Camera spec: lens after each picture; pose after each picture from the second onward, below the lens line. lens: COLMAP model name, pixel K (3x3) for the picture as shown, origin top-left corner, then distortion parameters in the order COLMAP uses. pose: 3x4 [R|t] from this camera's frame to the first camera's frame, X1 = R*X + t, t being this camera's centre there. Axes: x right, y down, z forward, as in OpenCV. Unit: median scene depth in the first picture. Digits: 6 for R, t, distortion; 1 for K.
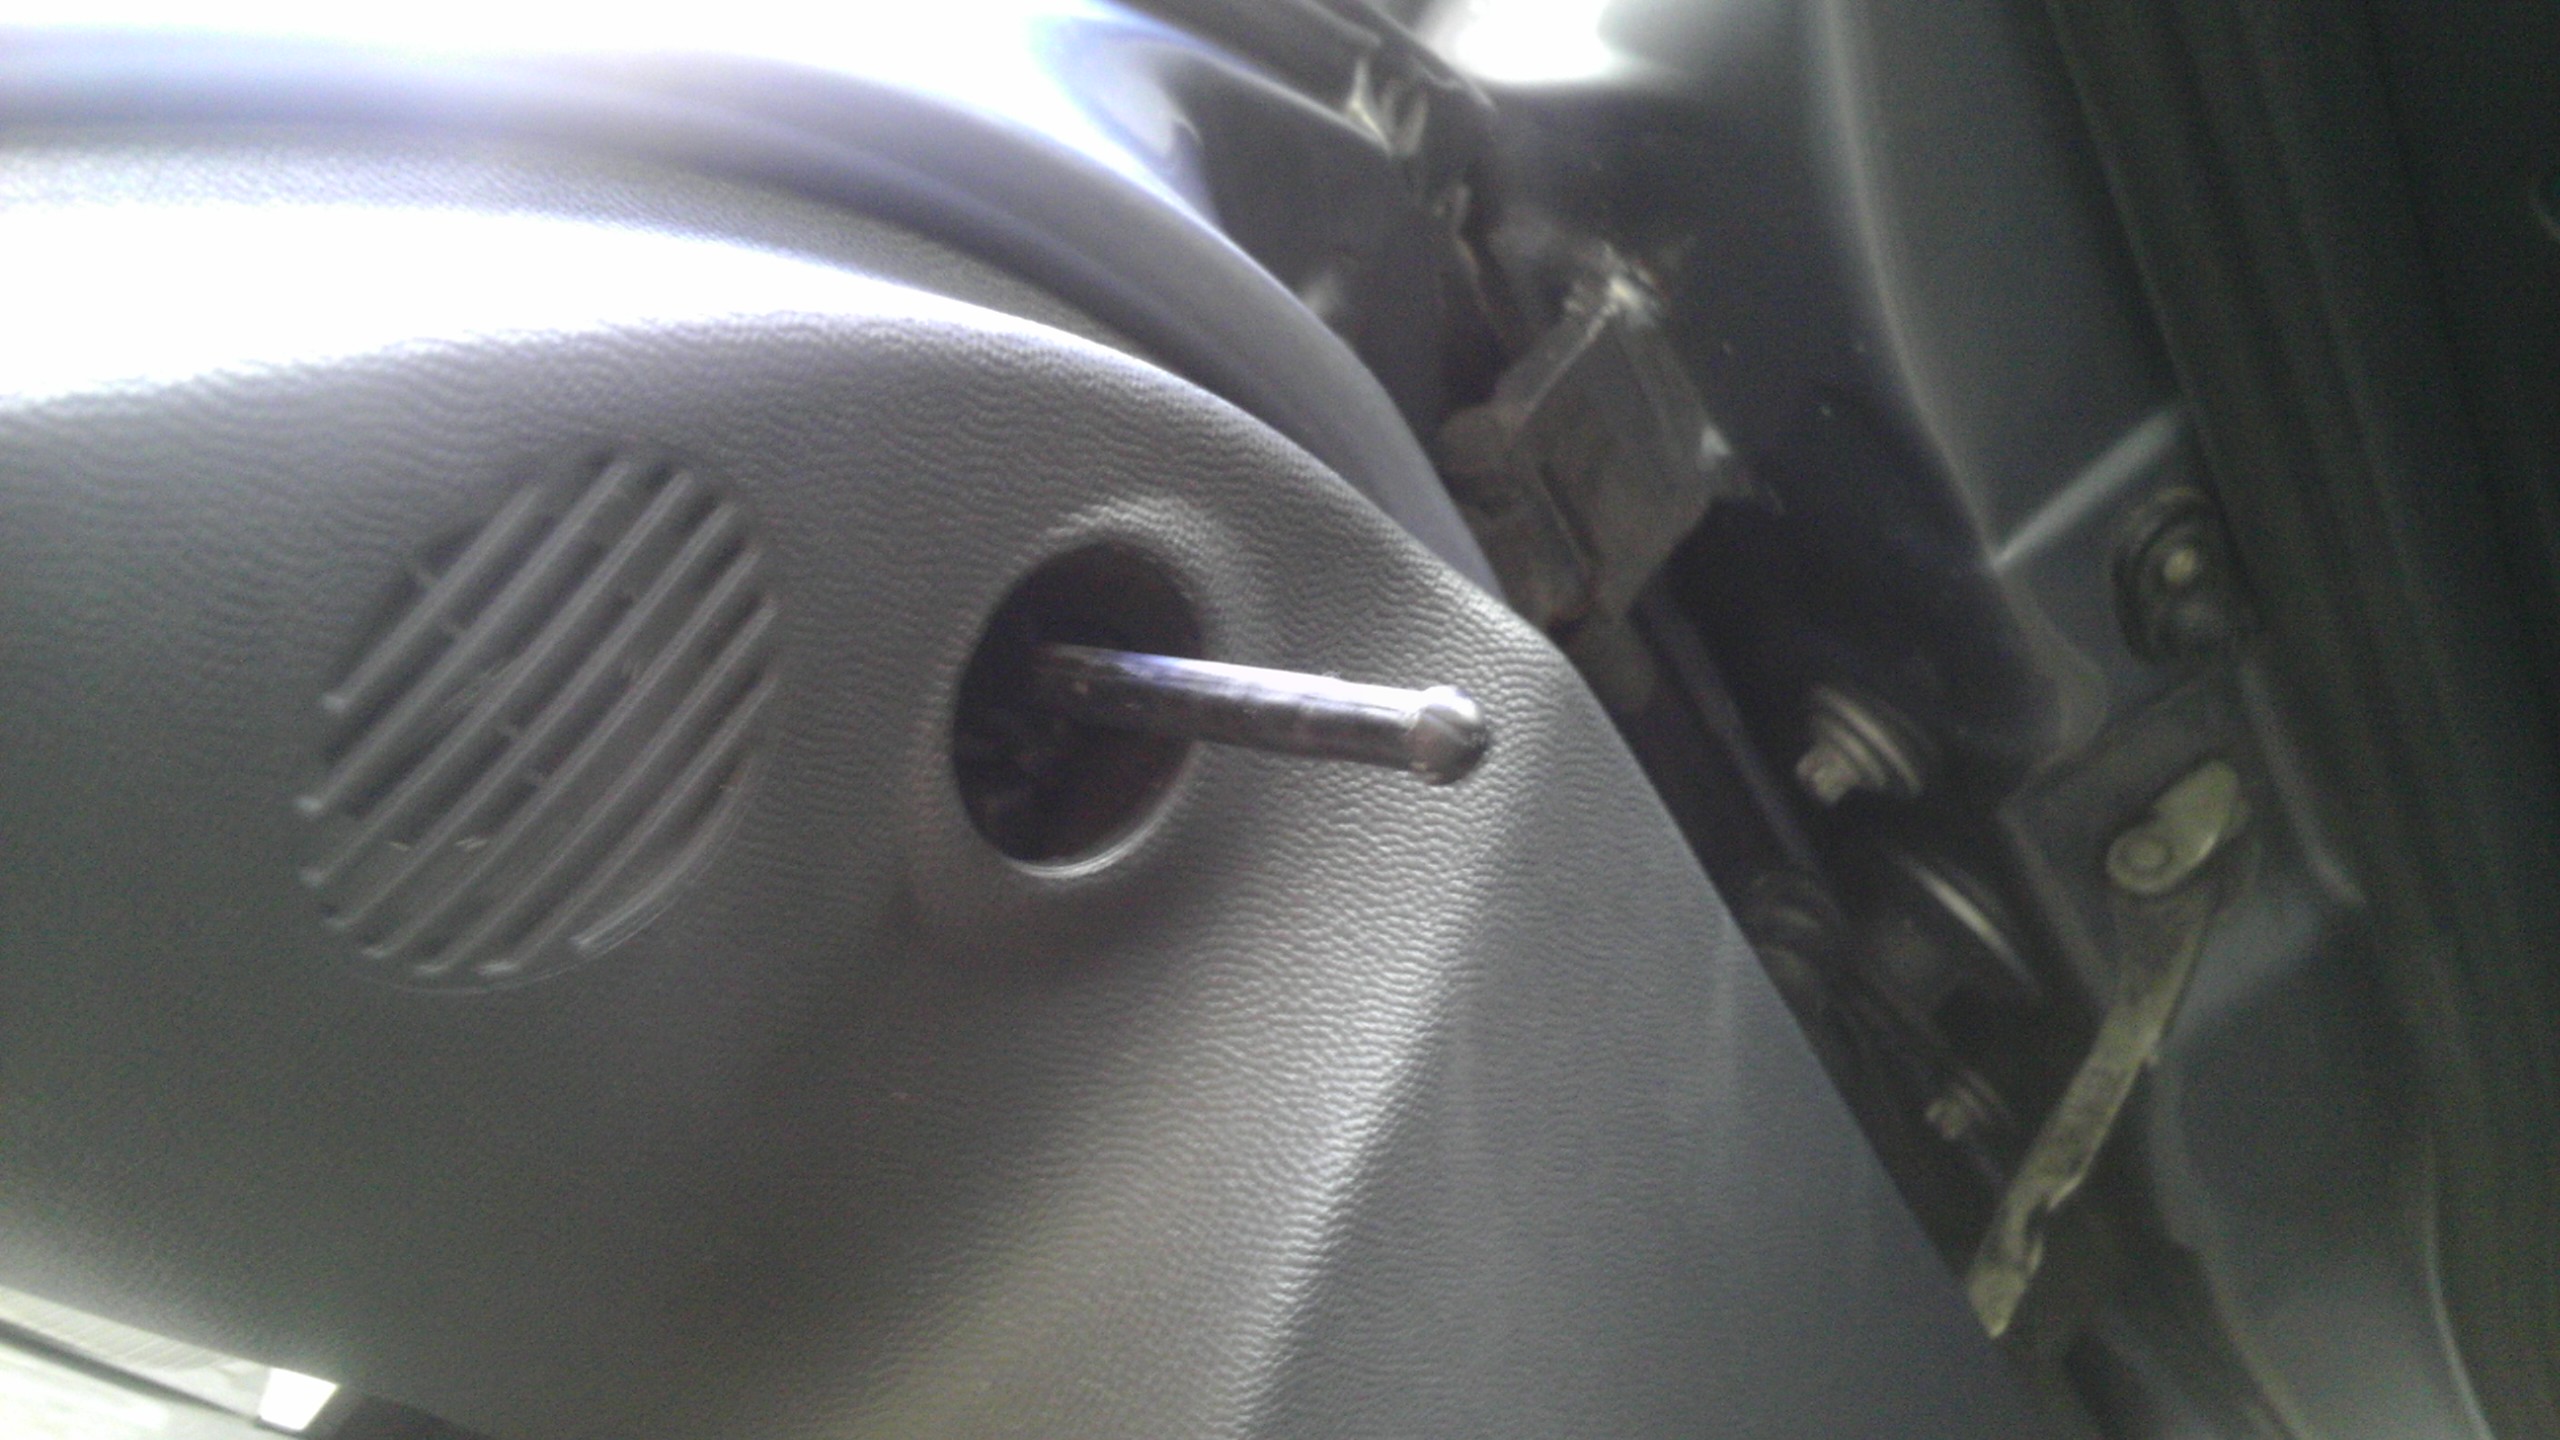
lens RADIAL K [[2442.4, 0, 1265.6], [0, 2442.4, 694.4], [0, 0, 1]] dist [0.019879, 0.000000]
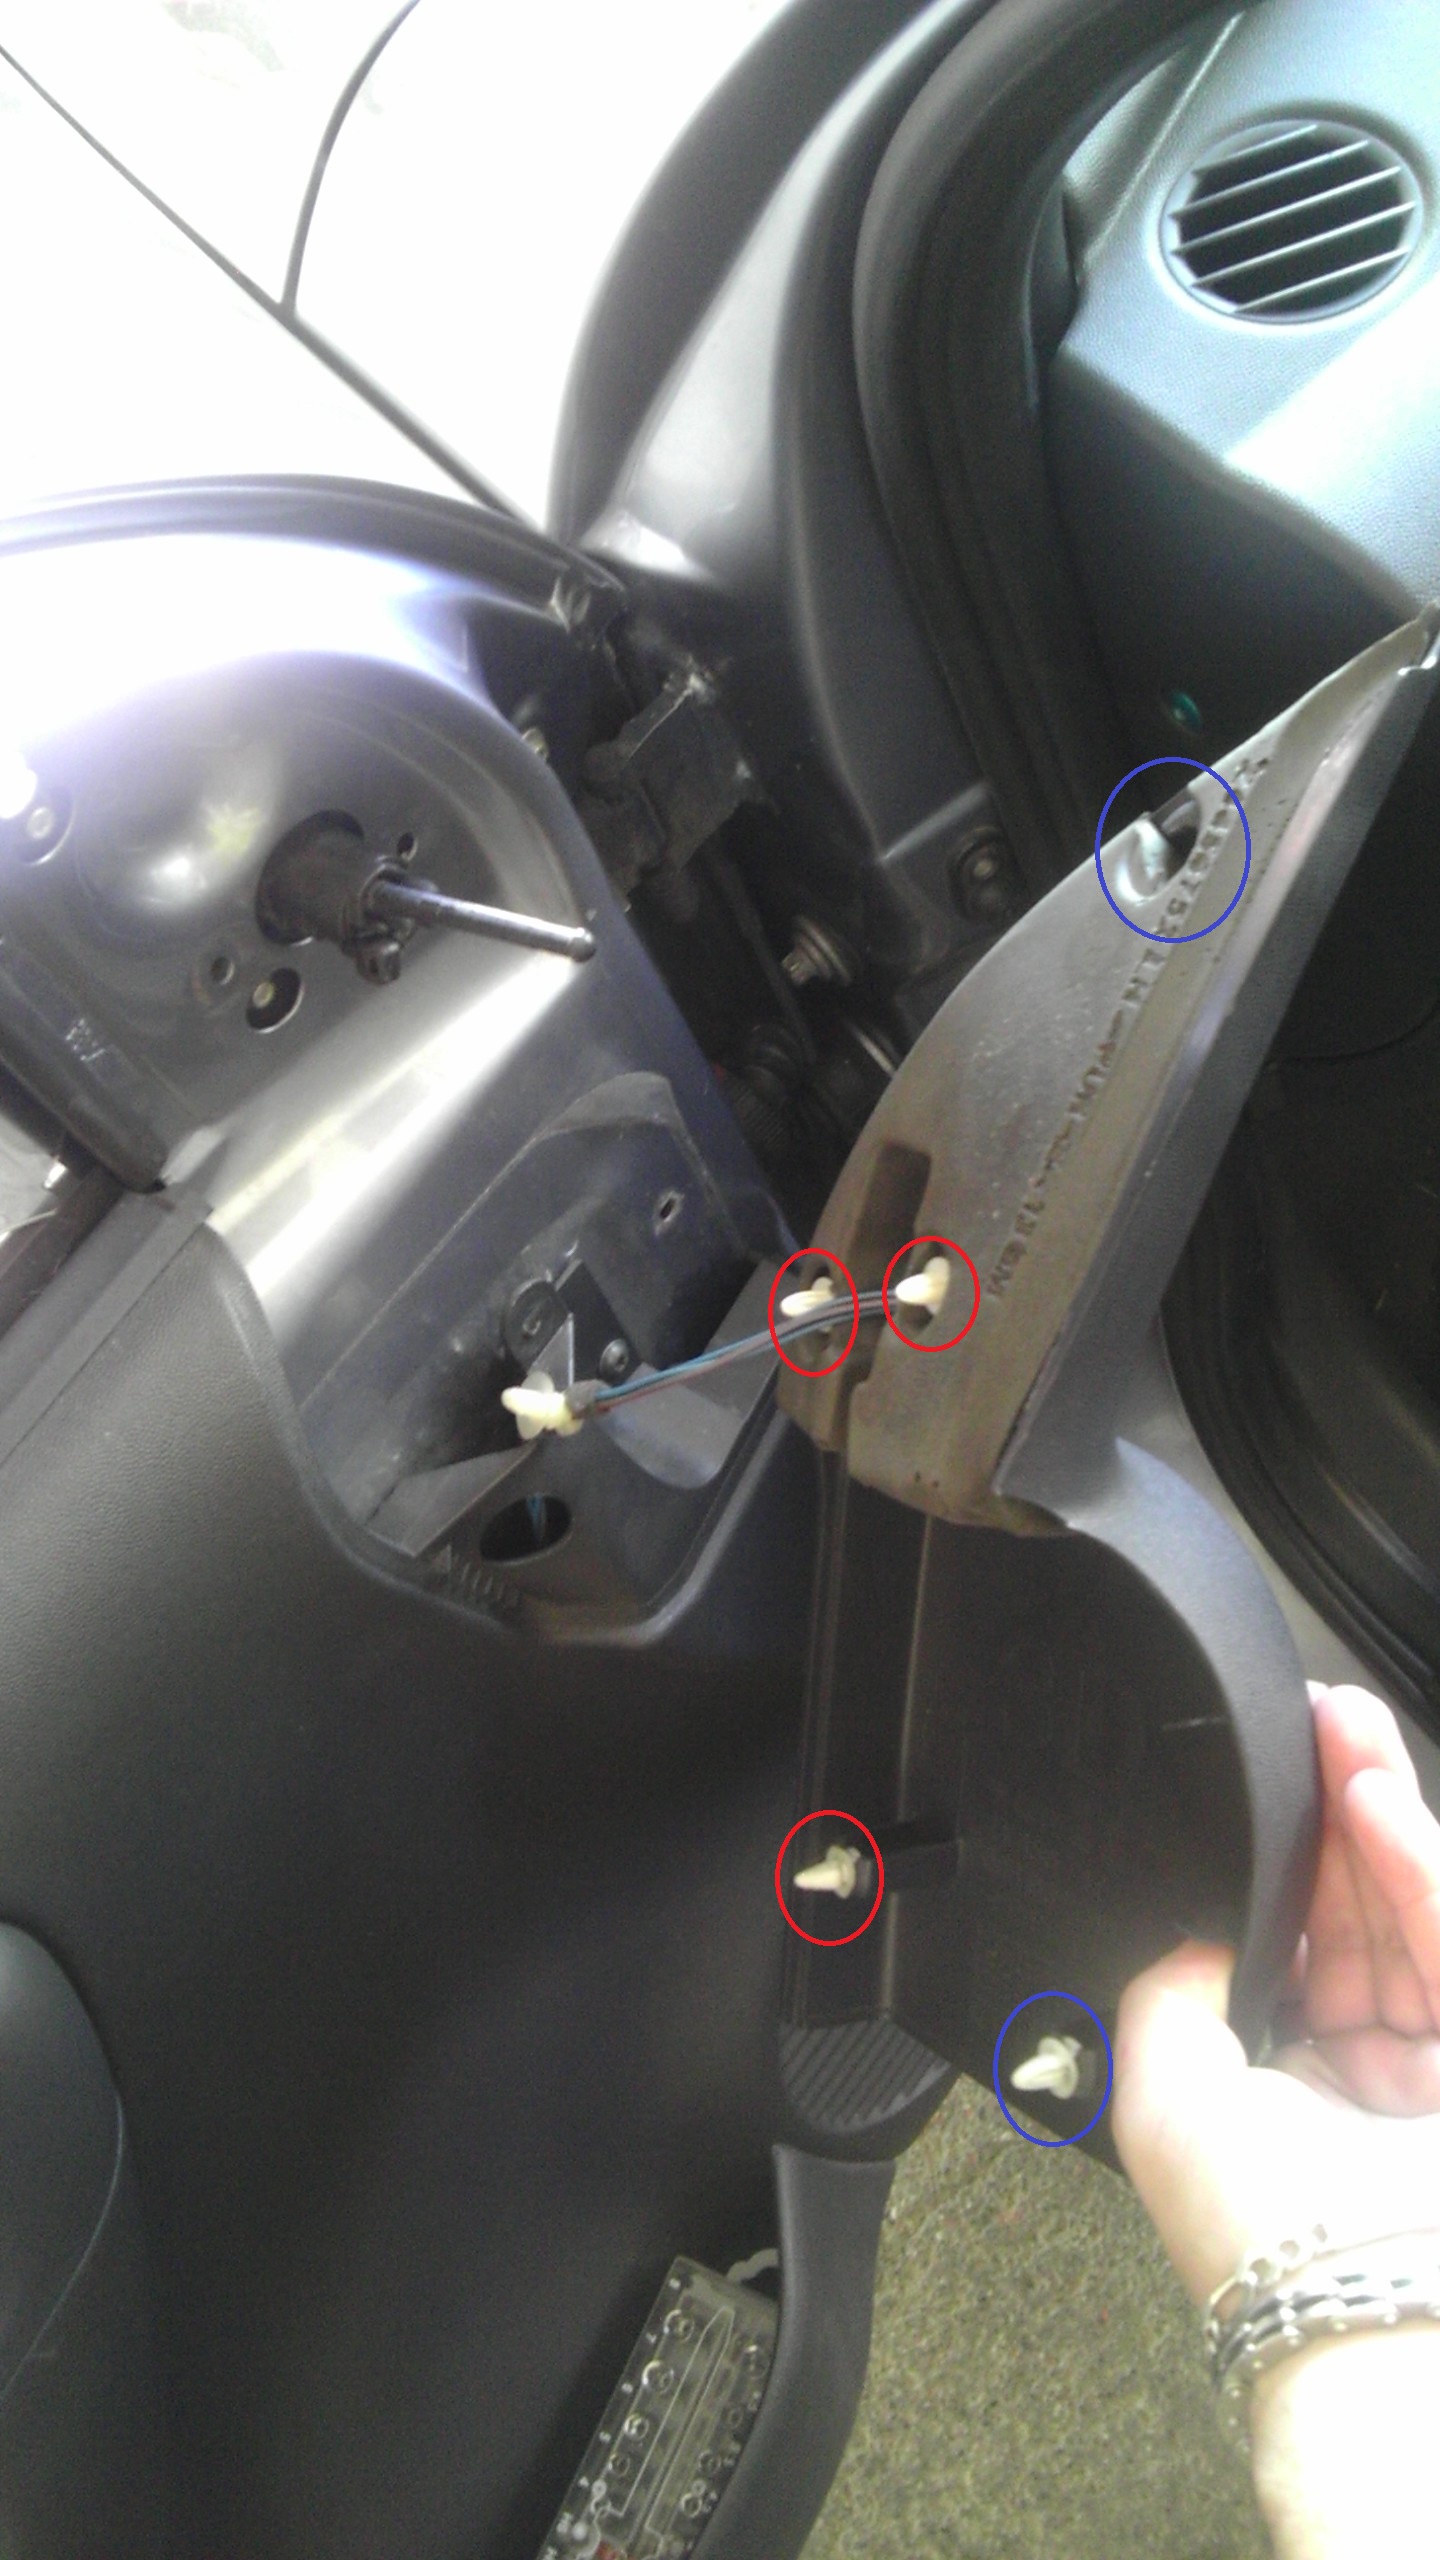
lens RADIAL K [[2337.2, 0, 715.1], [0, 2337.2, 1274.8], [0, 0, 1]] dist [-0.025403, 0.000000]
pose [[0.988171, 0.064138, 0.139299, -0.046371], [-0.087860, 0.981265, 0.171466, -0.035785], [-0.125691, -0.181676, 0.975292, -0.712195]]
